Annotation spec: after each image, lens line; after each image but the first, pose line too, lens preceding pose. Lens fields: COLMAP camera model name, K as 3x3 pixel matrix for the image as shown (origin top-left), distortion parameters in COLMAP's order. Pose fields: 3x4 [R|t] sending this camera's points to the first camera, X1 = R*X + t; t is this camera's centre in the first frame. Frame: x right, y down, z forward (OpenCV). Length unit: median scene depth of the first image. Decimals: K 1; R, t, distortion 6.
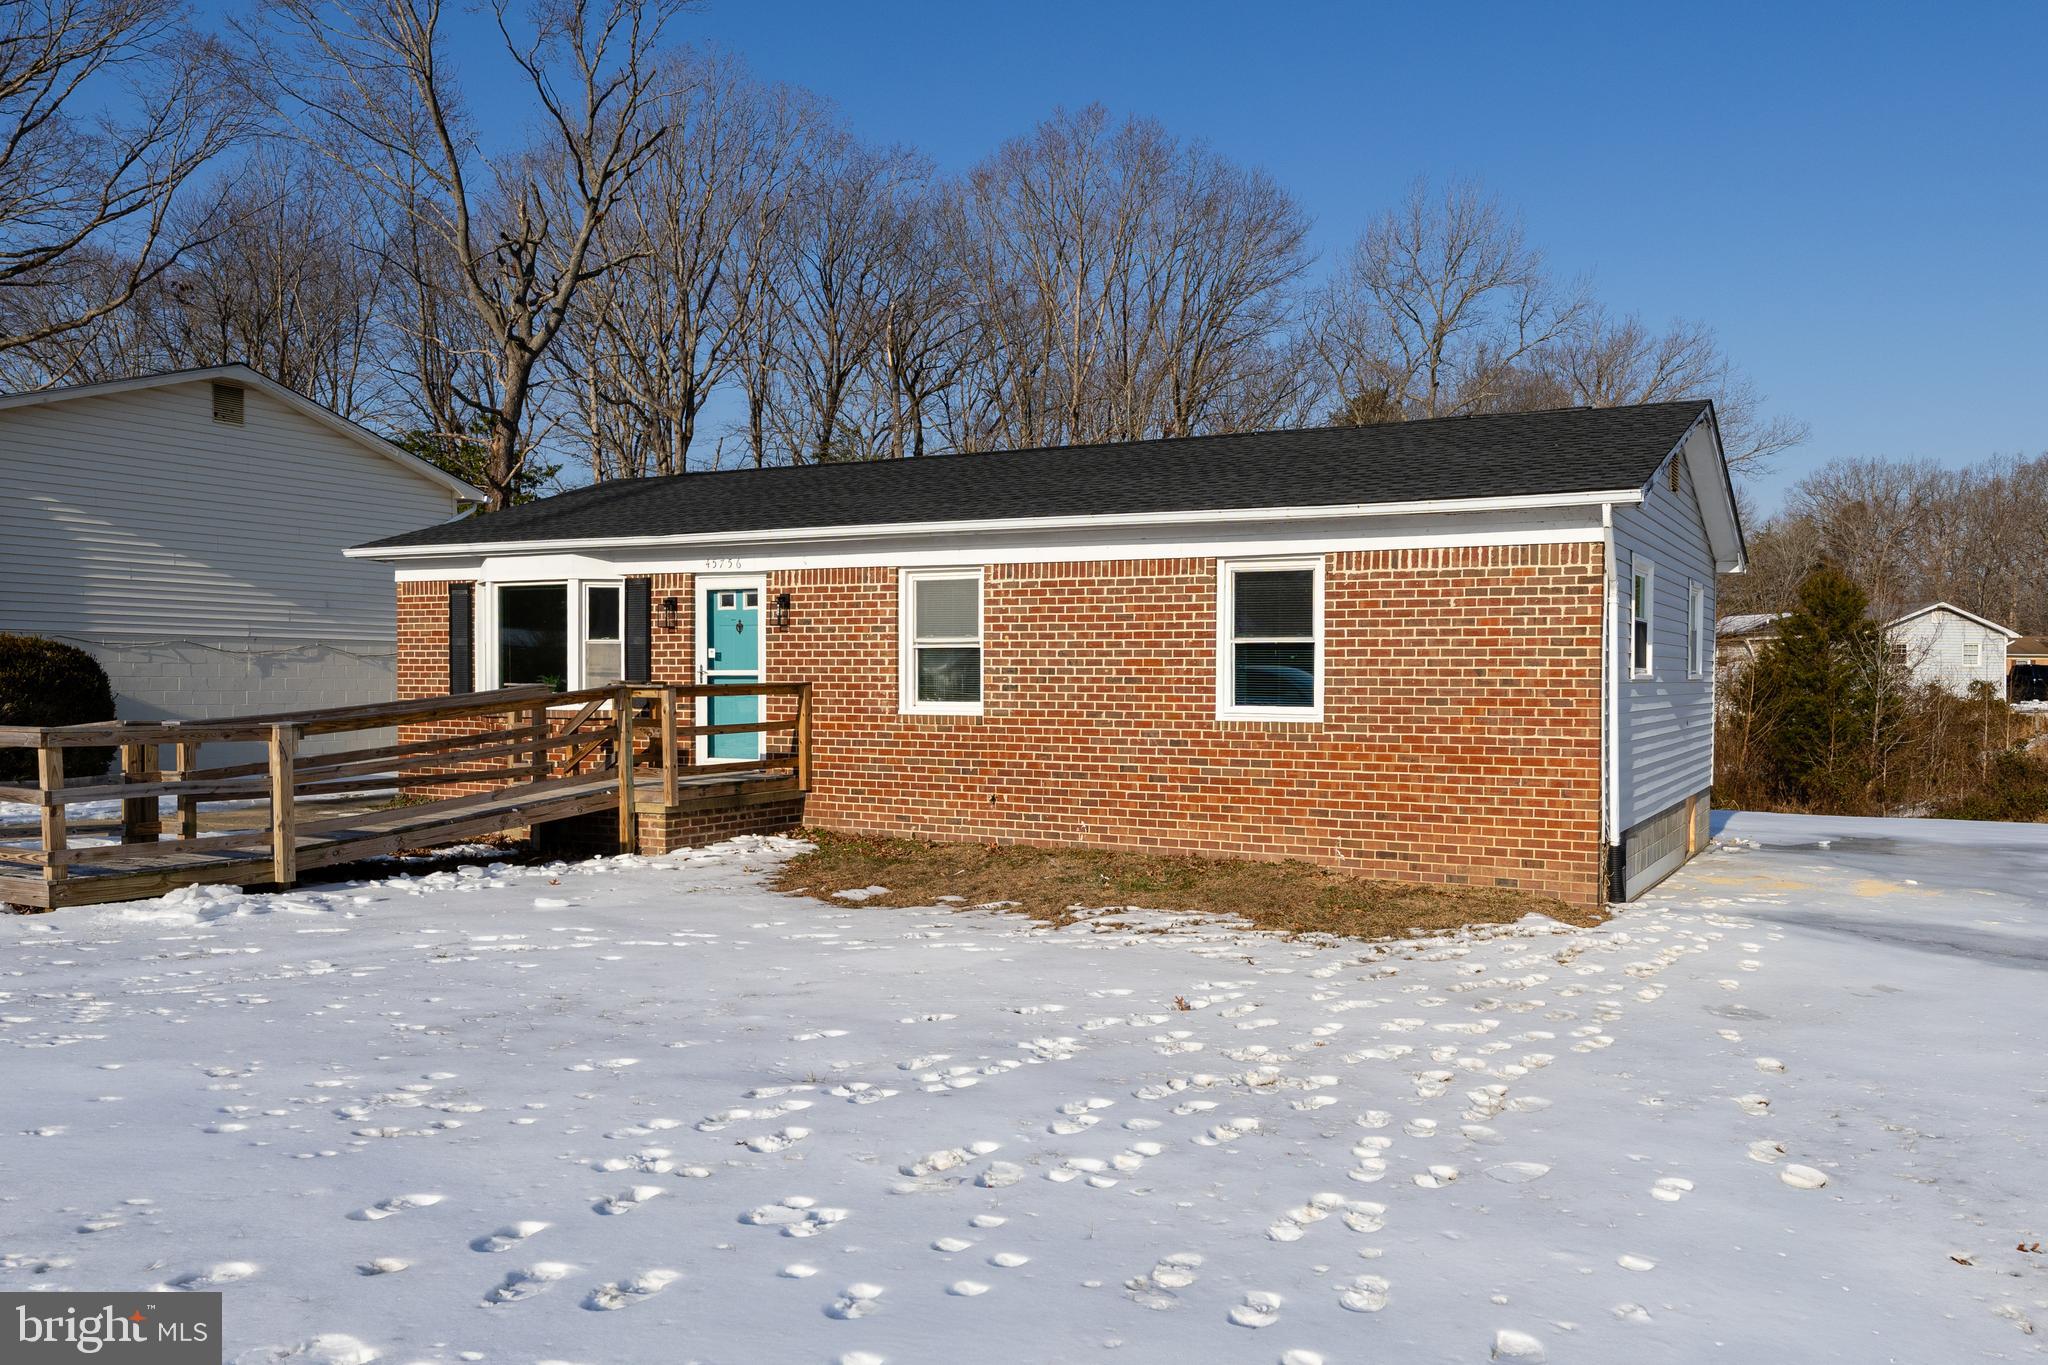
lens RADIAL K [[1483.4, 0, 1096.1], [0, 1483.4, 779.8], [0, 0, 1]] dist [0.010177, -0.011384]
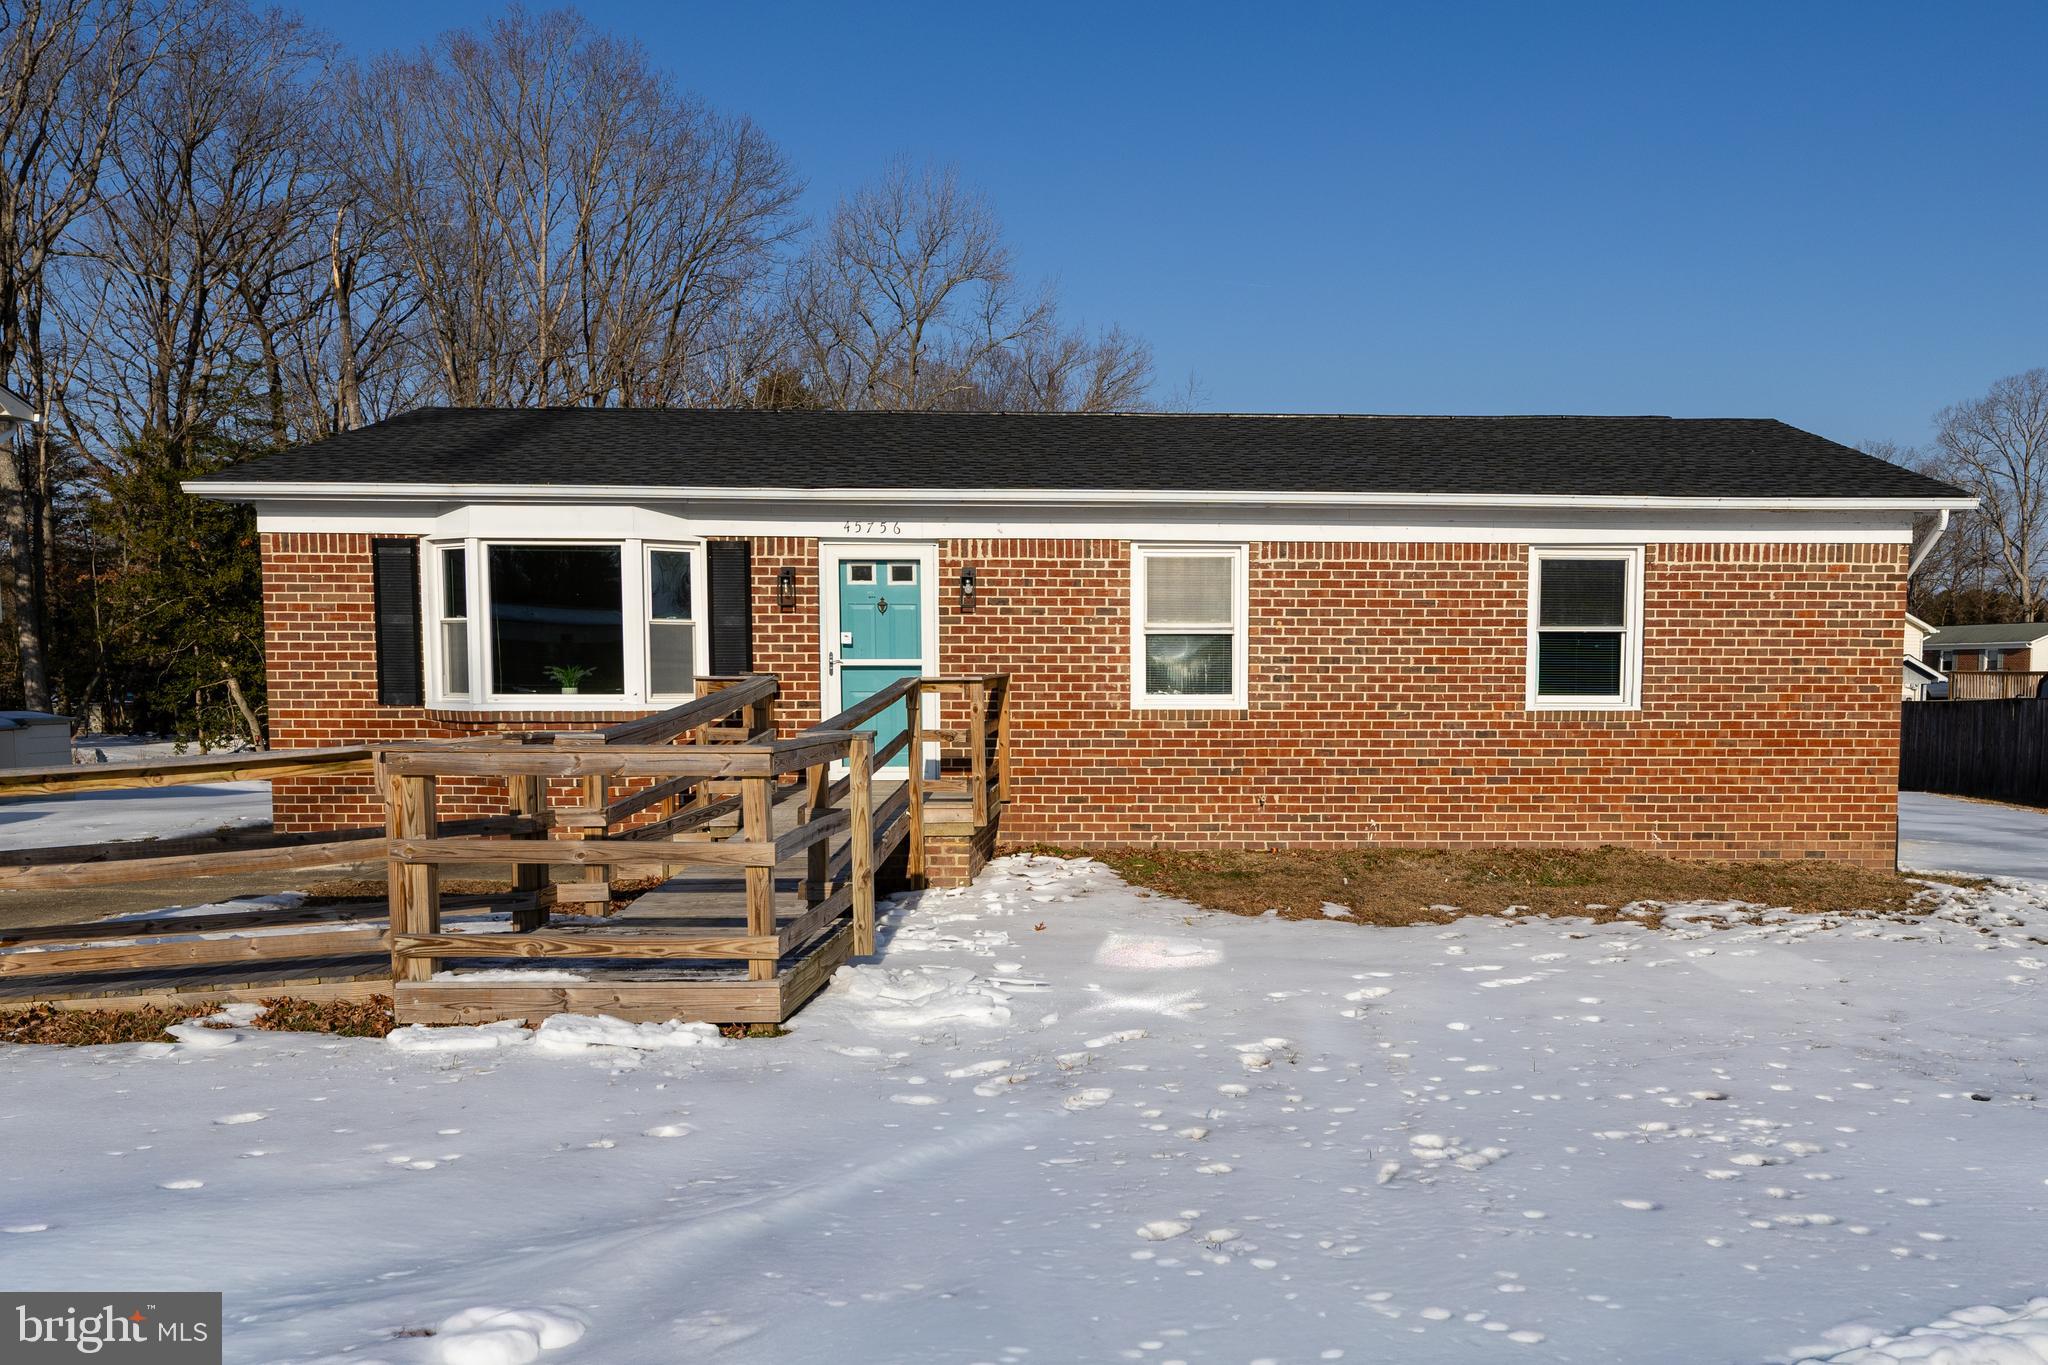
lens RADIAL K [[1483.4, 0, 1154.9], [0, 1483.4, 847.4], [0, 0, 1]] dist [0.010177, -0.011384]
pose [[0.879942, -0.058172, 0.471506, -0.570010], [0.034572, 0.997685, 0.058568, -0.014405], [-0.473821, -0.035236, 0.879916, 0.228427]]
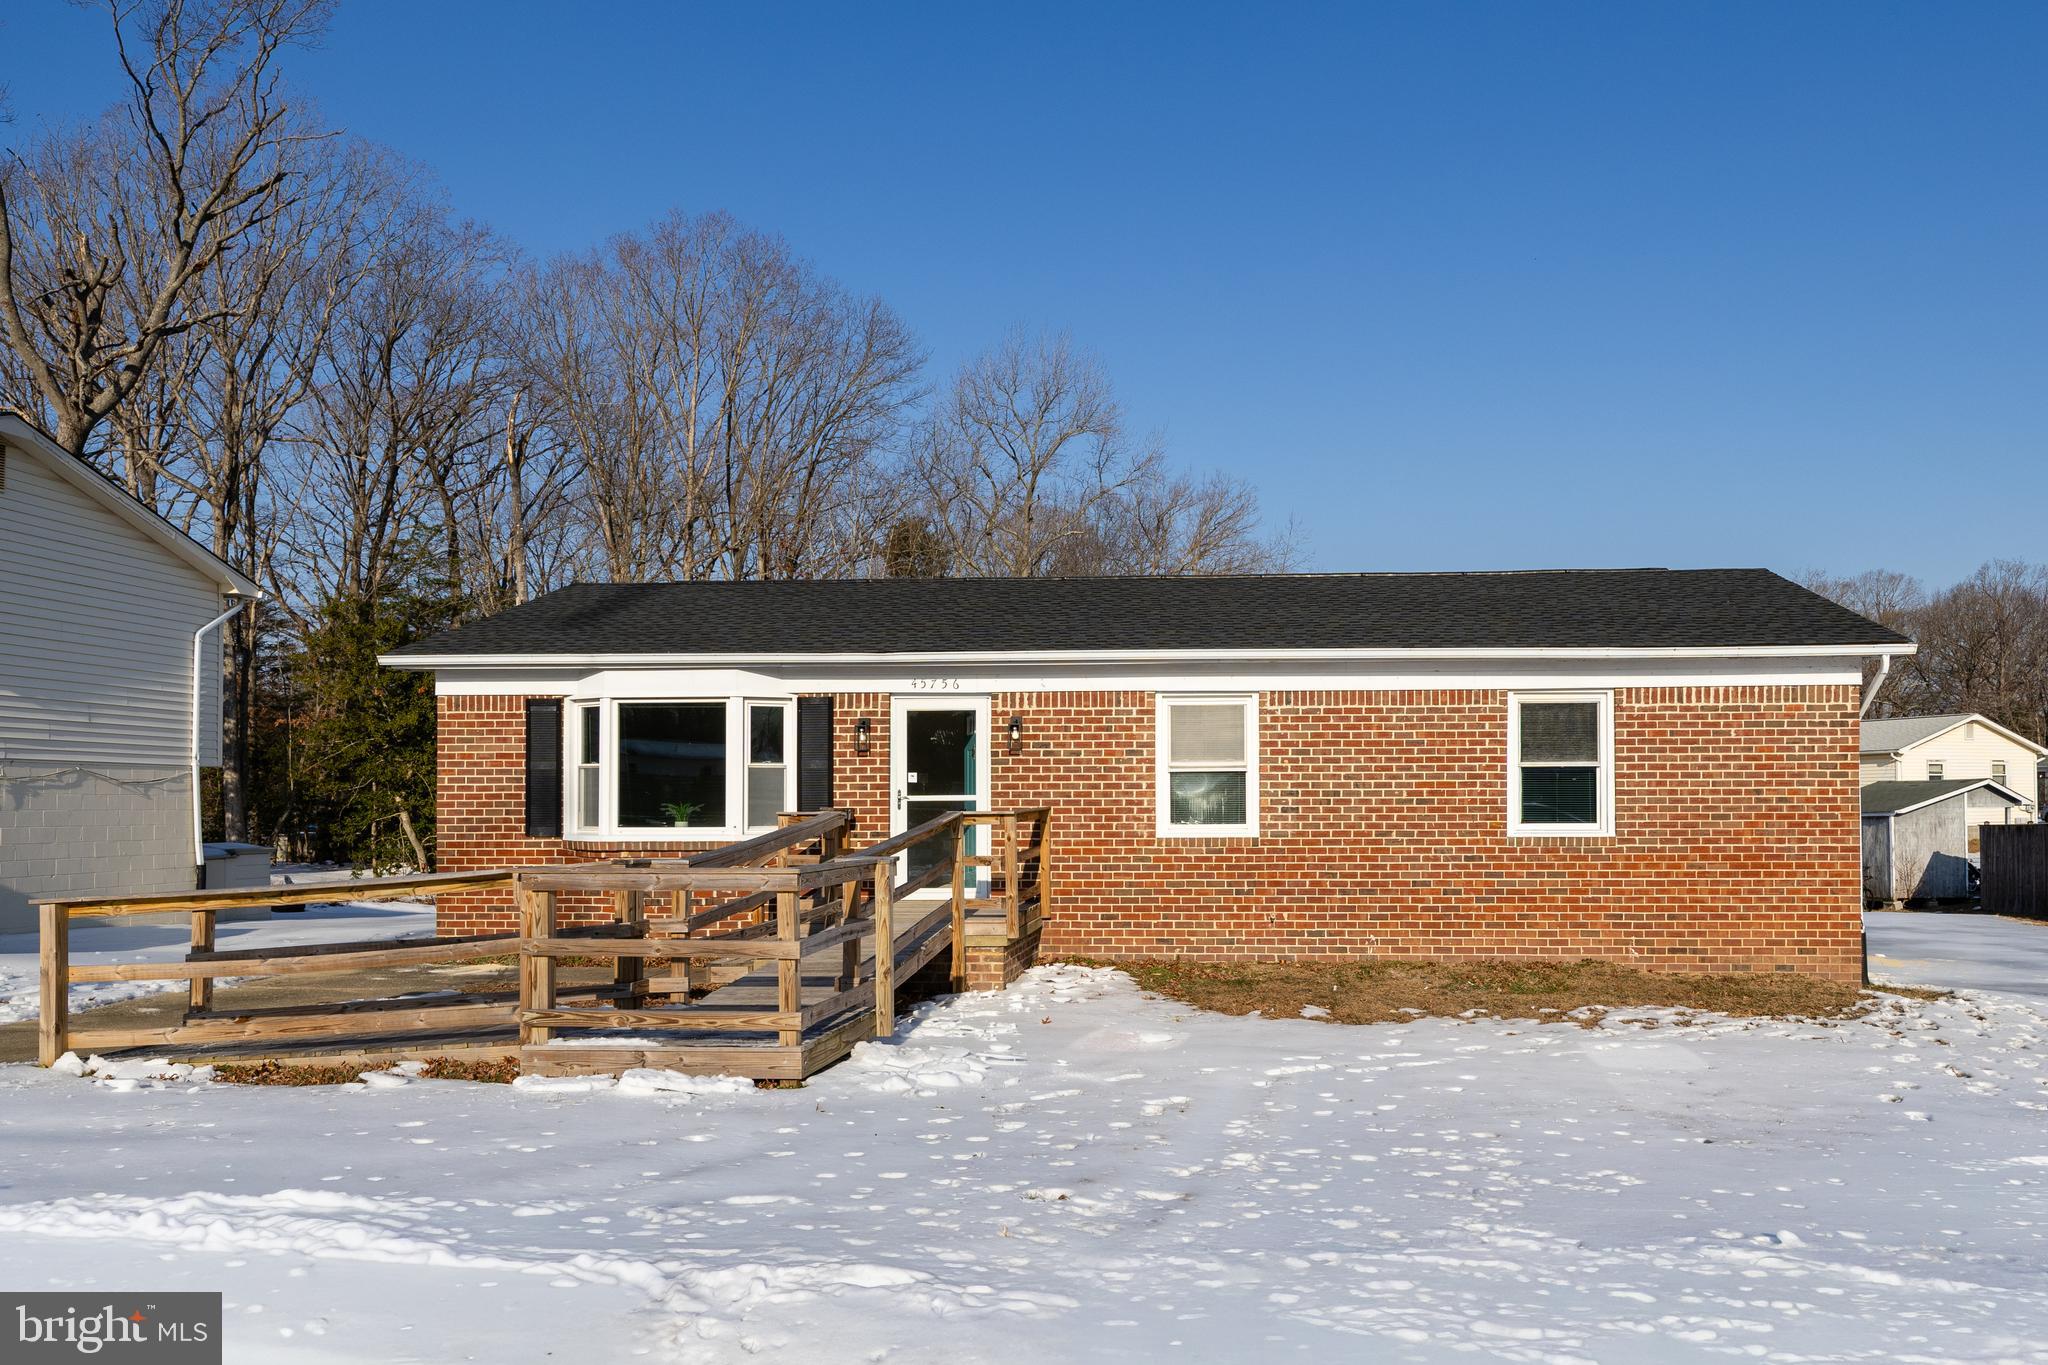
lens RADIAL K [[1483.4, 0, 1133.5], [0, 1483.4, 837.3], [0, 0, 1]] dist [0.010177, -0.011384]
pose [[0.921070, -0.018687, 0.388949, -0.566974], [0.035583, 0.998708, -0.036282, -0.009087], [-0.387768, 0.047258, 0.920545, 0.087875]]
